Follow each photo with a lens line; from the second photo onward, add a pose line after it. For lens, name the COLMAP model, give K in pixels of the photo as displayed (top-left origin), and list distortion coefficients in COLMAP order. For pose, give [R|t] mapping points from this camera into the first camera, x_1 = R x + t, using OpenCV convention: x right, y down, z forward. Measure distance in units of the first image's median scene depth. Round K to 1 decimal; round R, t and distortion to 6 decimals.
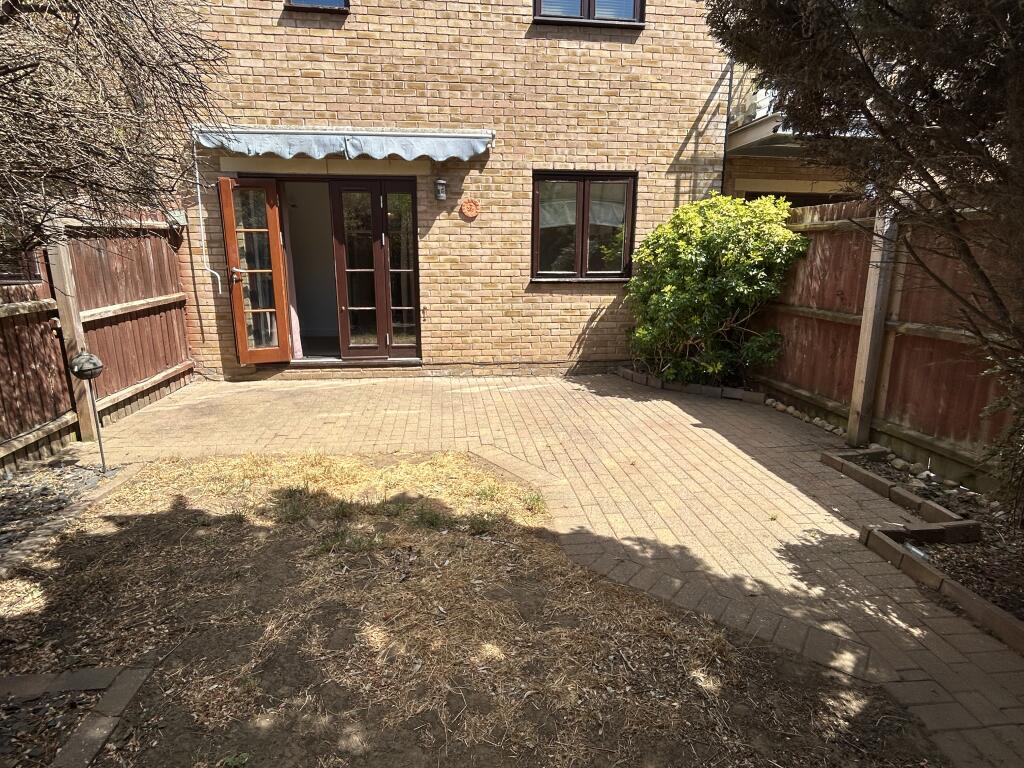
lens RADIAL K [[546.6, 0, 508.8], [0, 546.6, 379.5], [0, 0, 1]] dist [-0.007342, -0.001650]
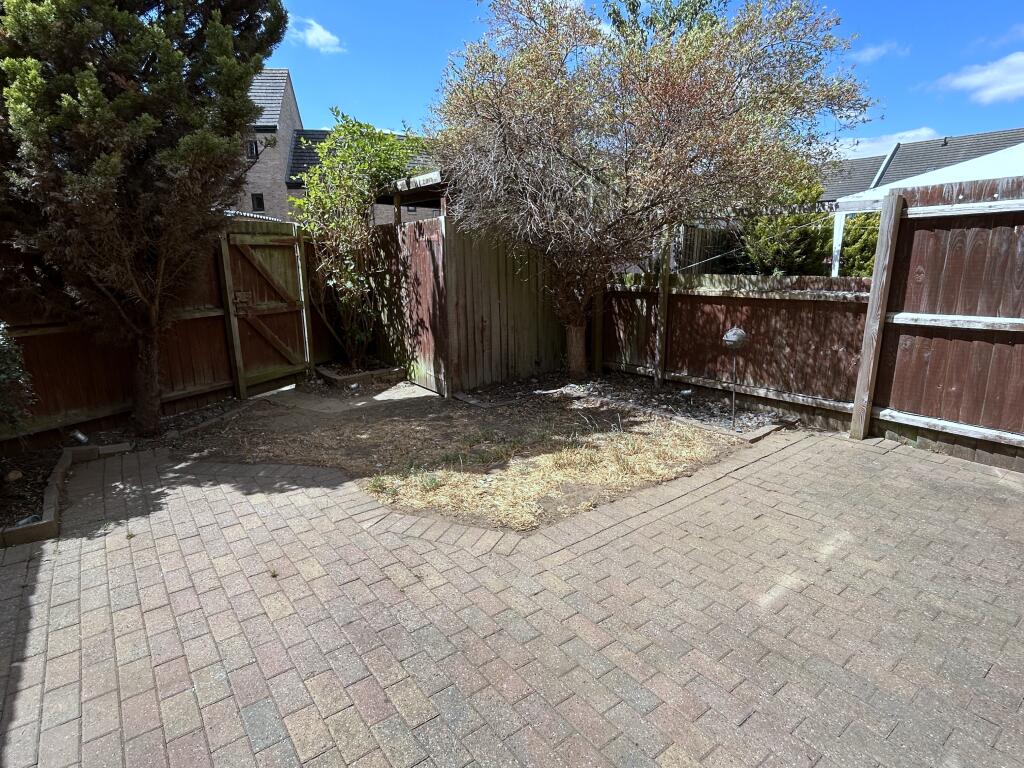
lens RADIAL K [[546.6, 0, 510.8], [0, 546.6, 383.2], [0, 0, 1]] dist [-0.007342, -0.001650]
pose [[-0.860843, 0.128104, -0.492483, 0.369777], [-0.103862, 0.903191, 0.416484, -0.481031], [0.498159, 0.409678, -0.764200, 2.075962]]
